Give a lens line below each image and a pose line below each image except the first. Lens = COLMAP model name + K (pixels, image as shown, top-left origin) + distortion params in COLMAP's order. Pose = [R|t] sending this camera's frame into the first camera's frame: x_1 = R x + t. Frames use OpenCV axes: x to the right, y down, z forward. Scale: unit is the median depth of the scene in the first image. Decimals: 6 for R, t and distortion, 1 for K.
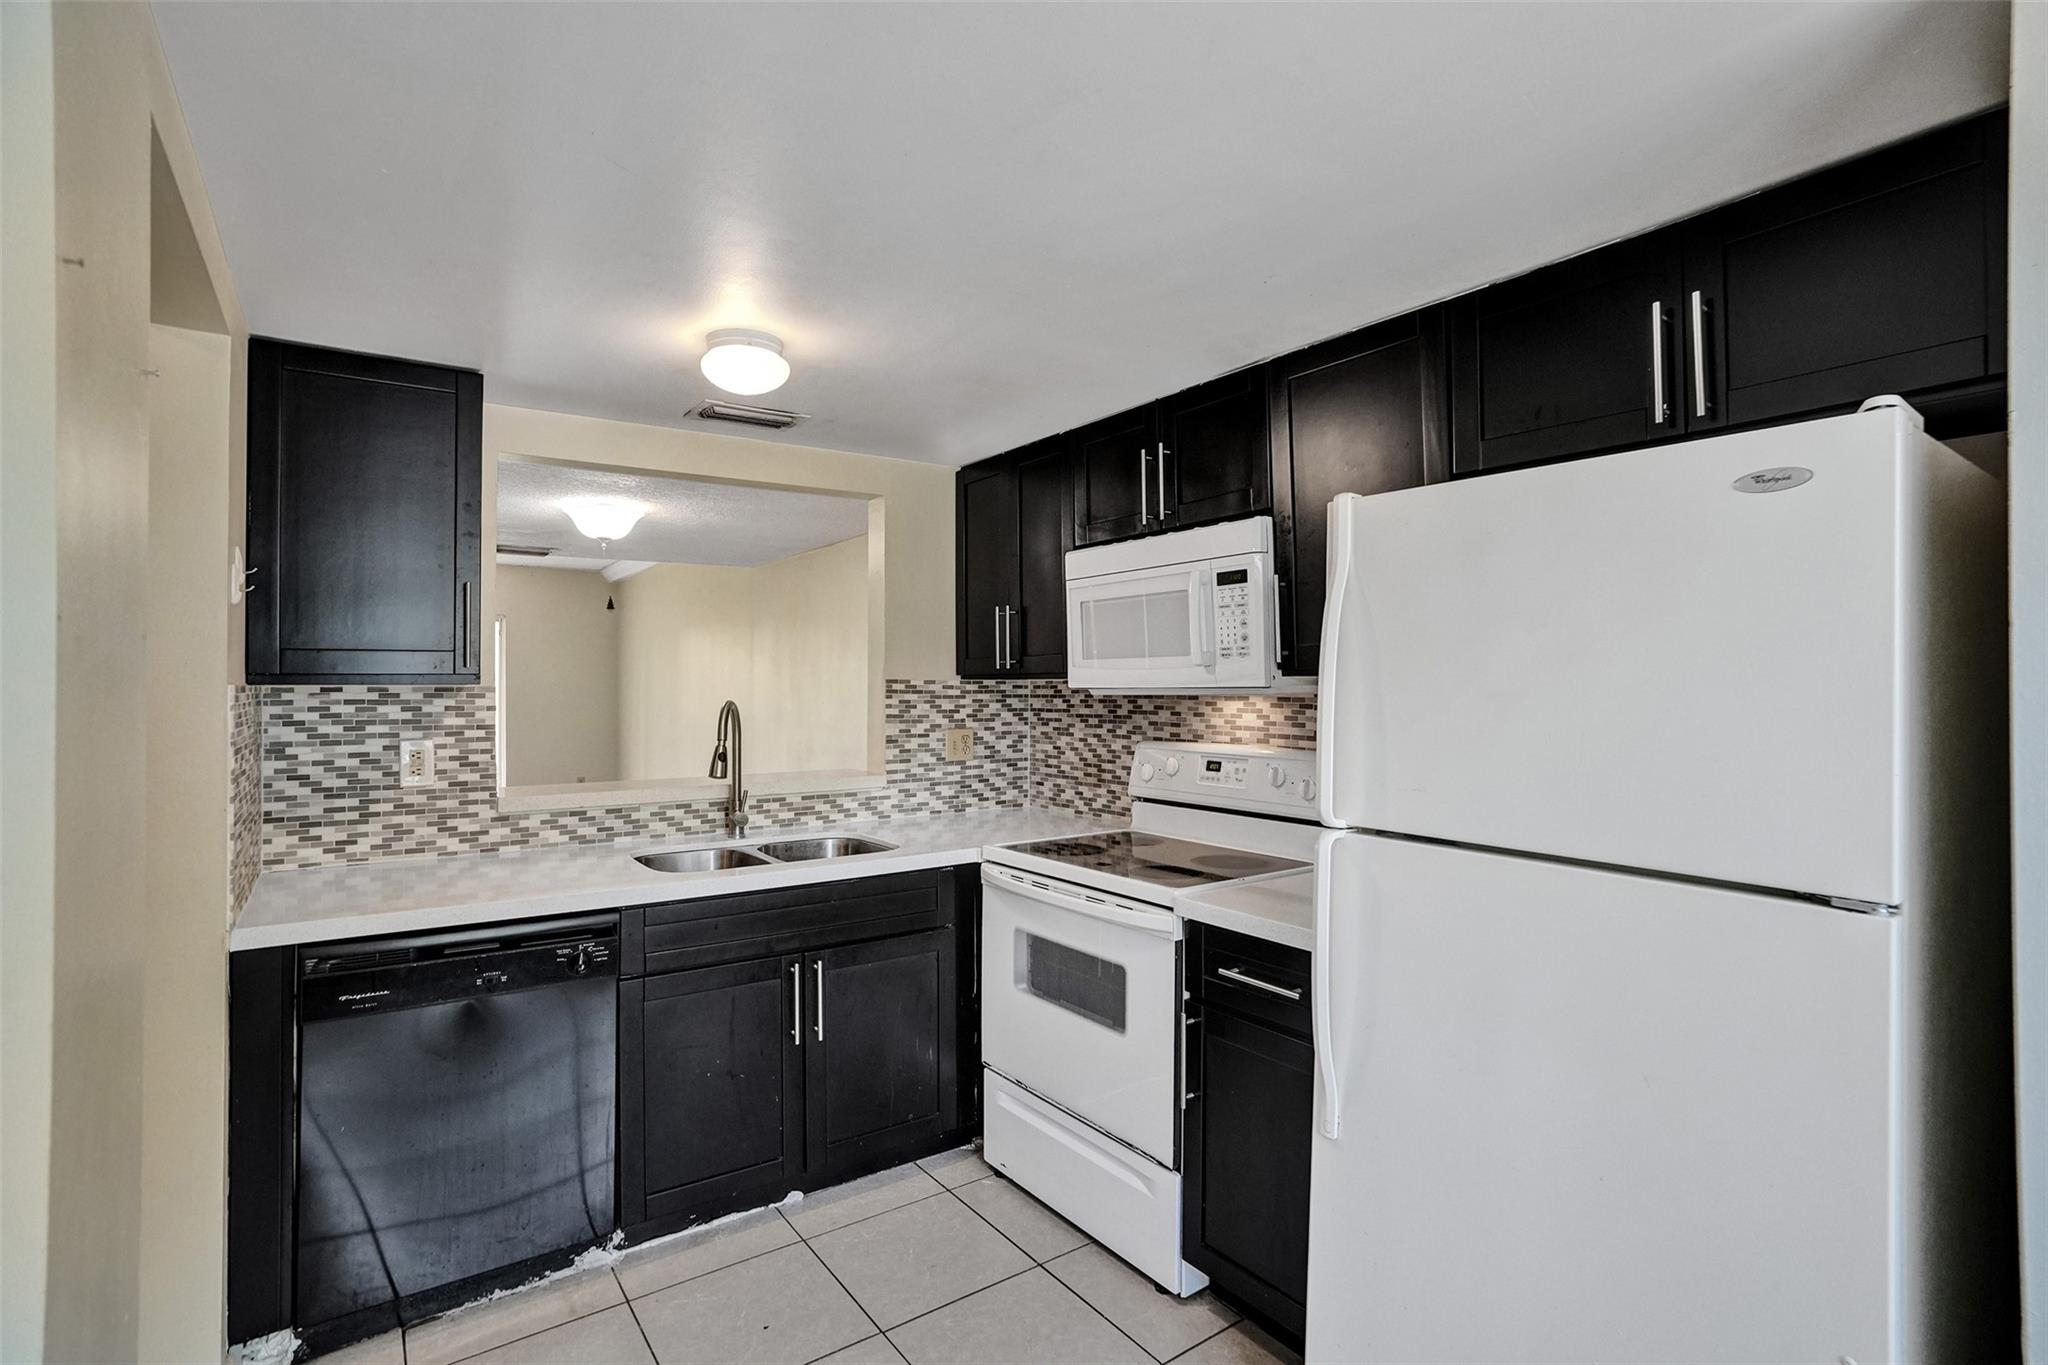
lens RADIAL K [[975.3, 0, 1032.5], [0, 975.3, 689.7], [0, 0, 1]] dist [-0.056083, 0.033714]
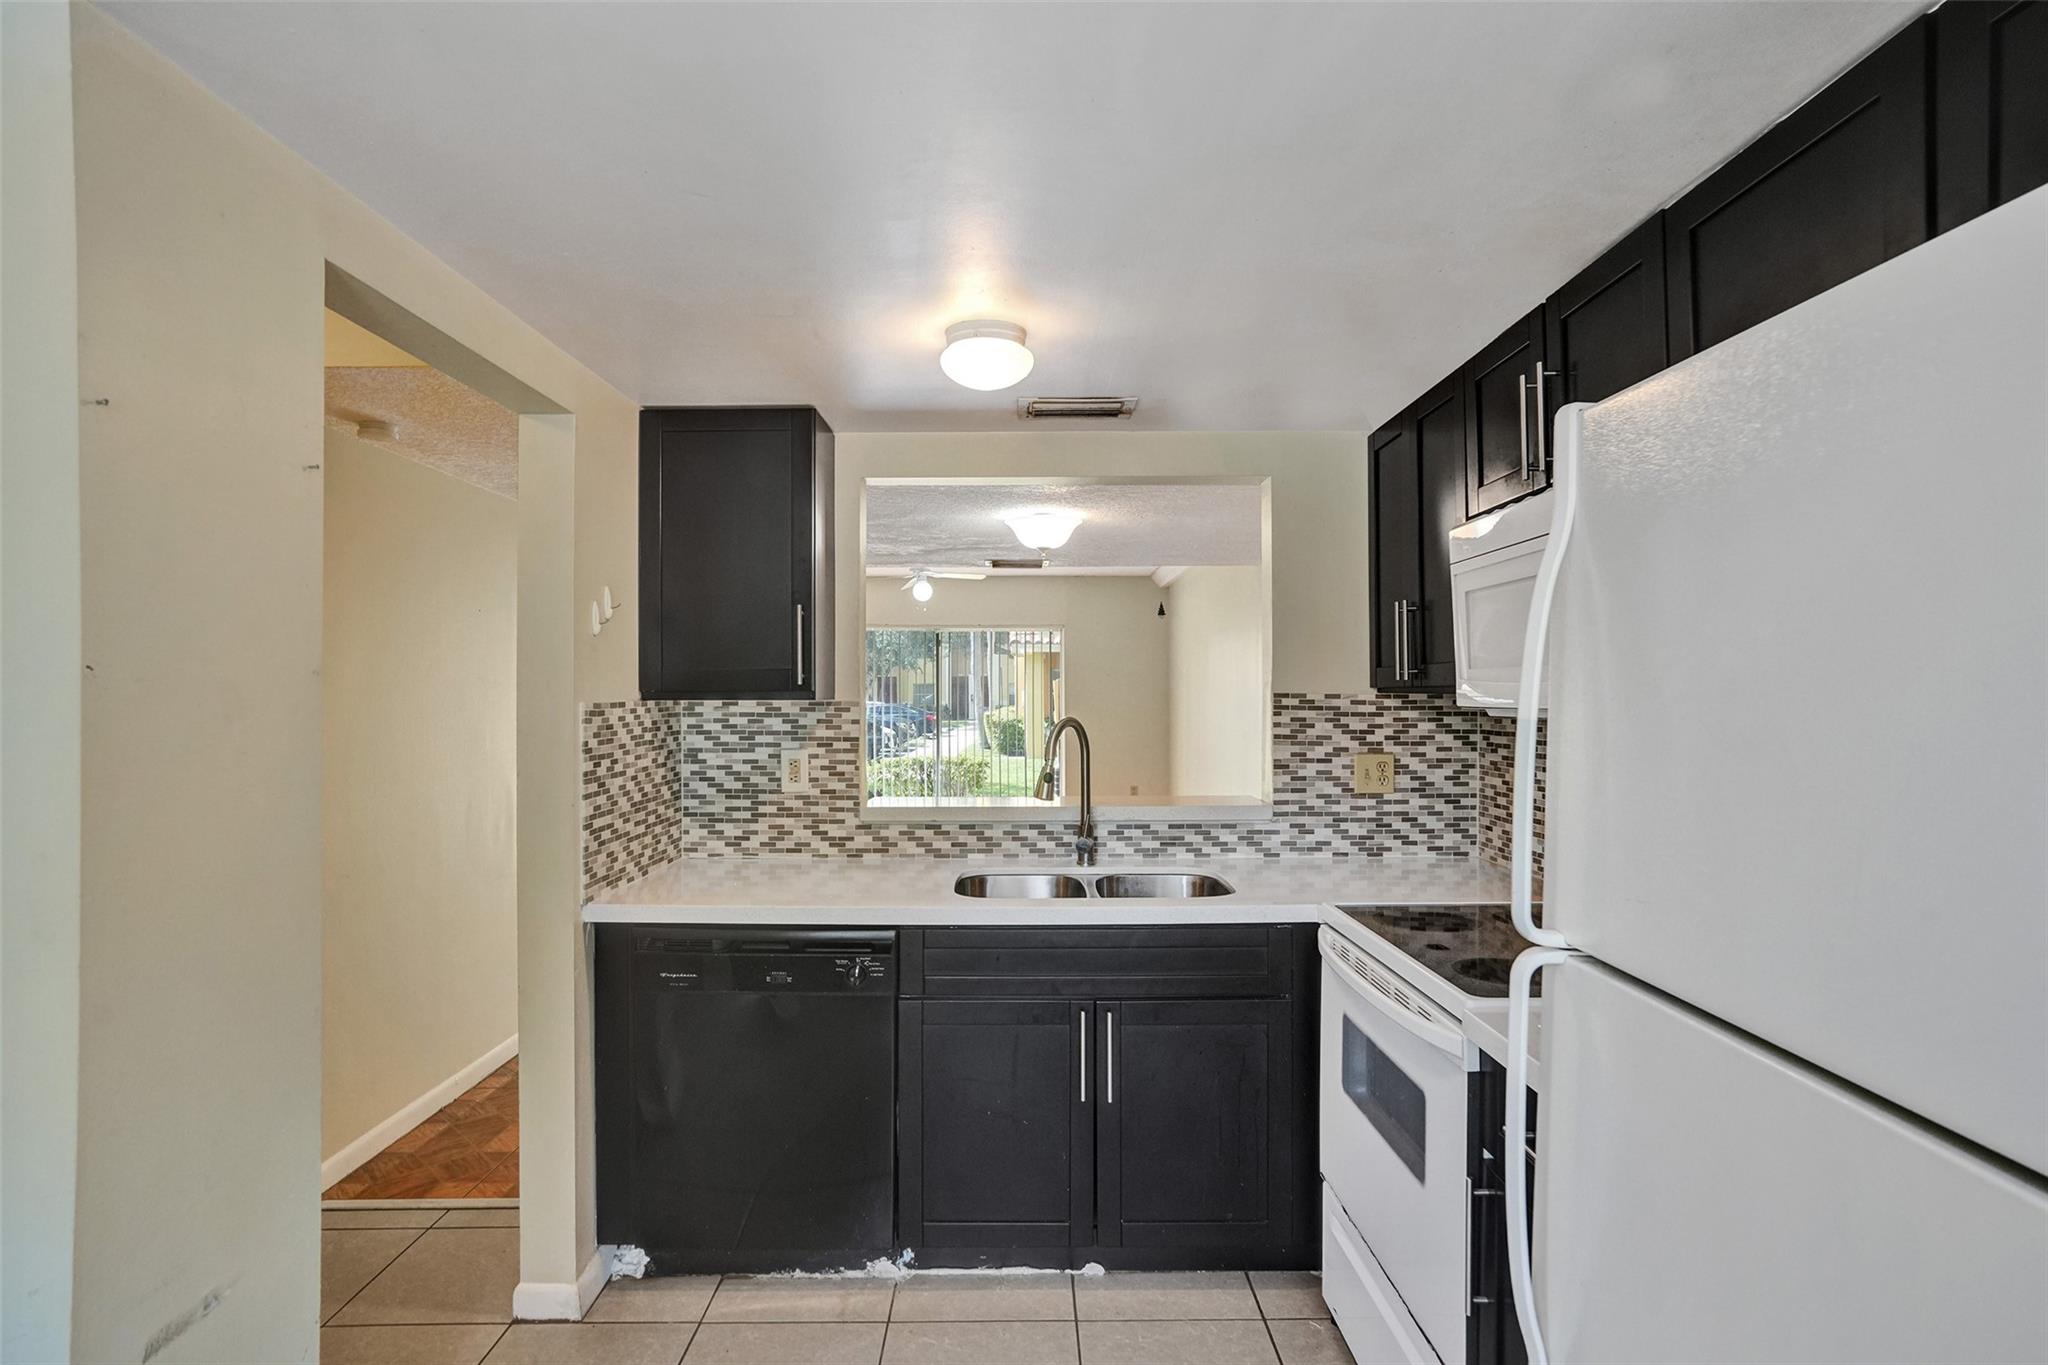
lens RADIAL K [[1061.7, 0, 1029.6], [0, 1061.7, 695.0], [0, 0, 1]] dist [-0.039843, 0.000914]
pose [[0.816901, 0.002957, -0.576770, 0.250038], [-0.003134, 0.999995, 0.000687, -0.010719], [0.576769, 0.001247, 0.816906, 0.149255]]
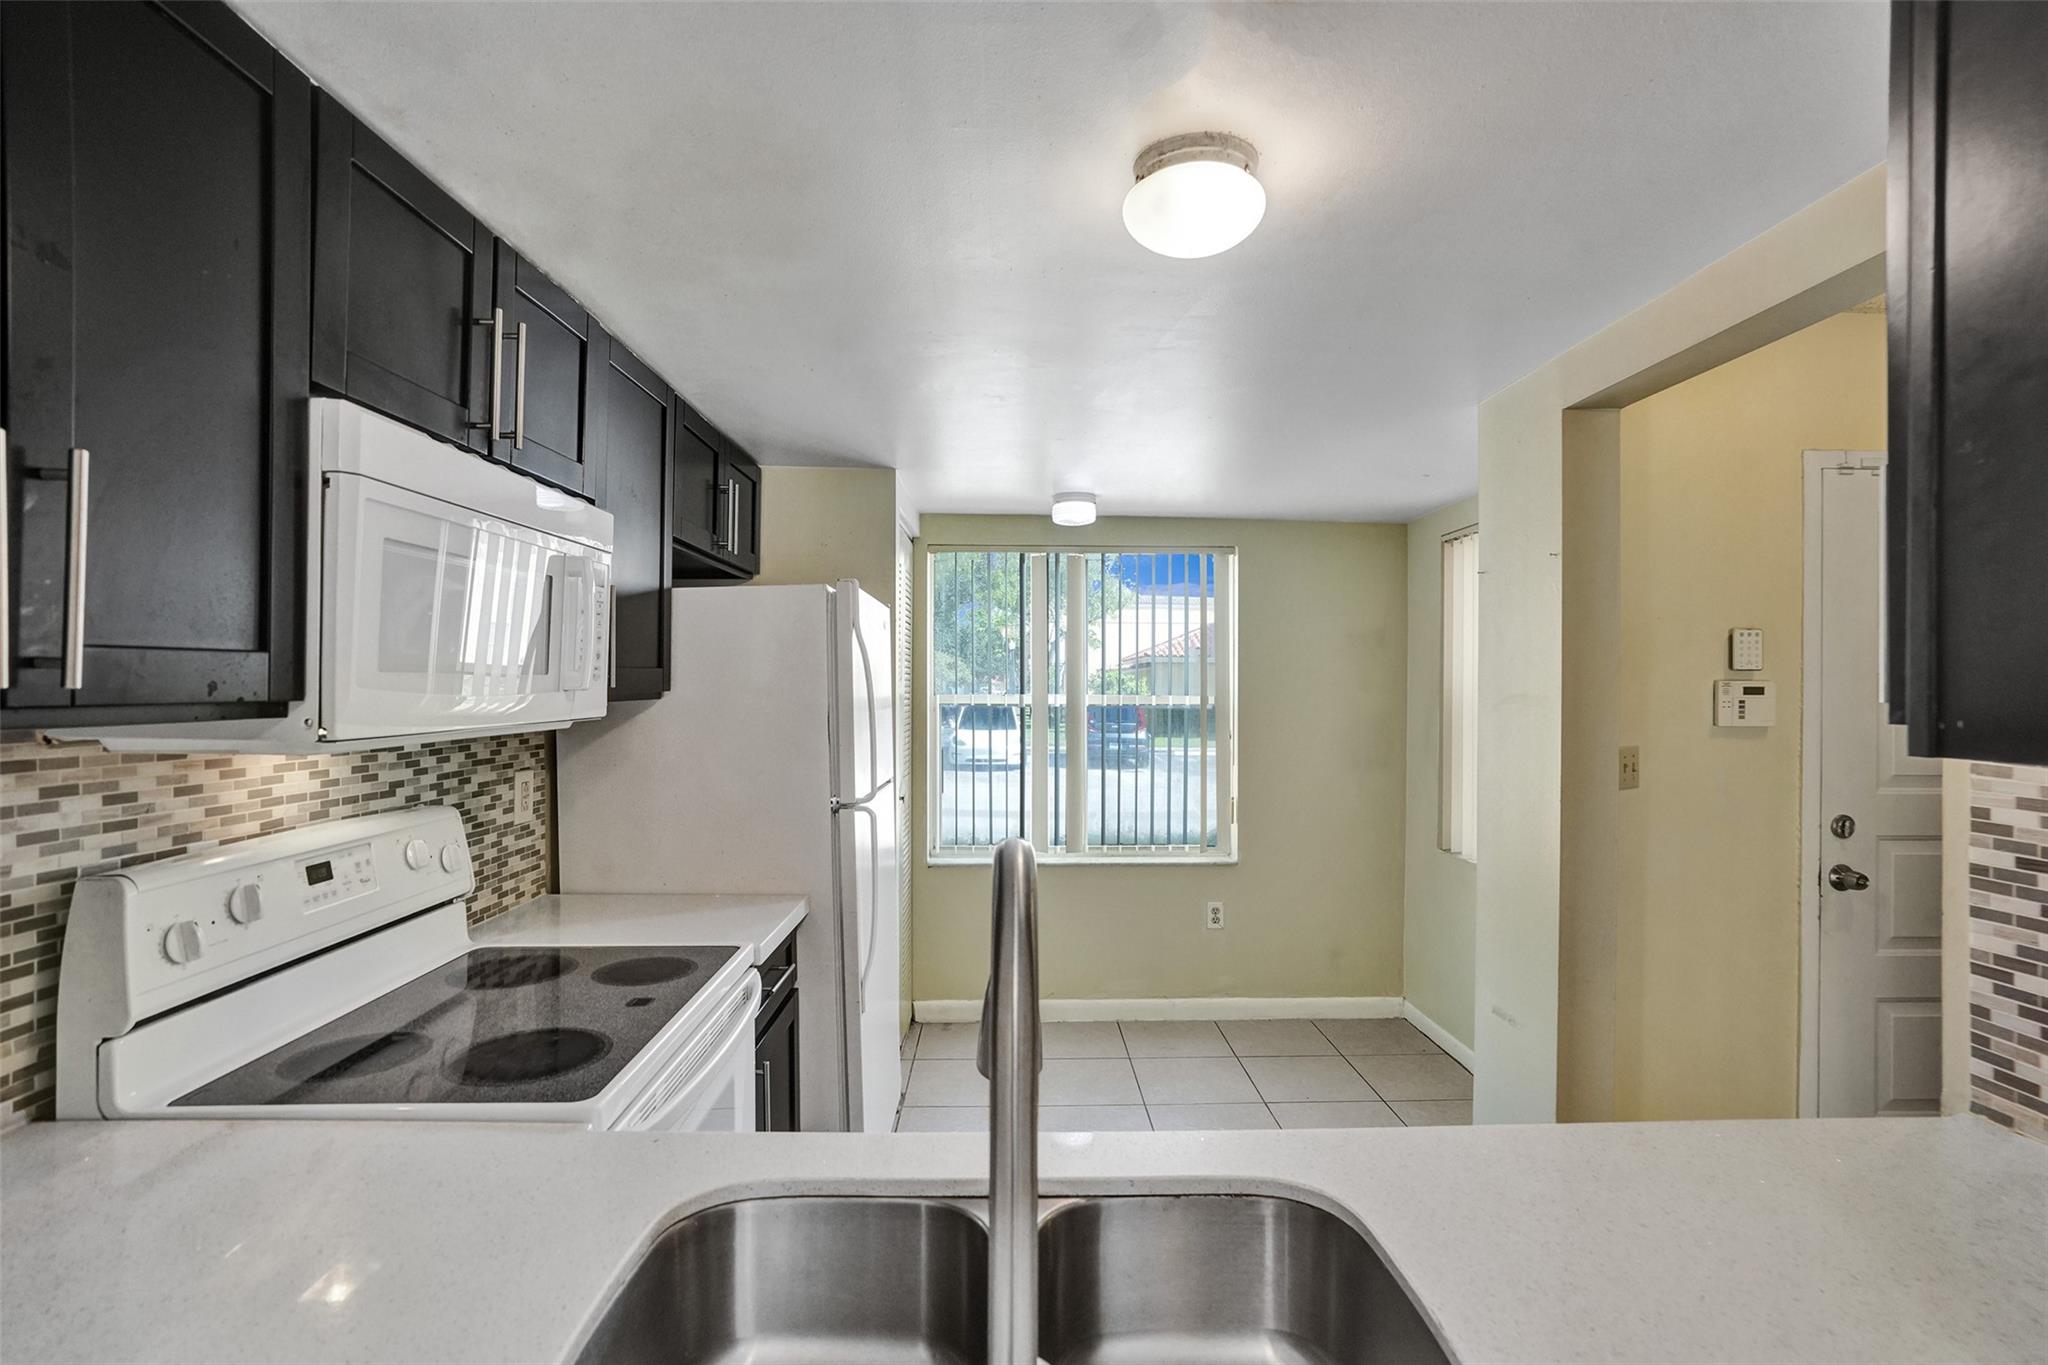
lens RADIAL K [[973.1, 0, 1026.2], [0, 973.1, 689.9], [0, 0, 1]] dist [-0.045093, 0.026386]
pose [[-0.826883, -0.002760, 0.562368, -0.434788], [0.001877, 0.999969, 0.007668, -0.026081], [-0.562371, 0.007396, -0.826852, 1.218582]]
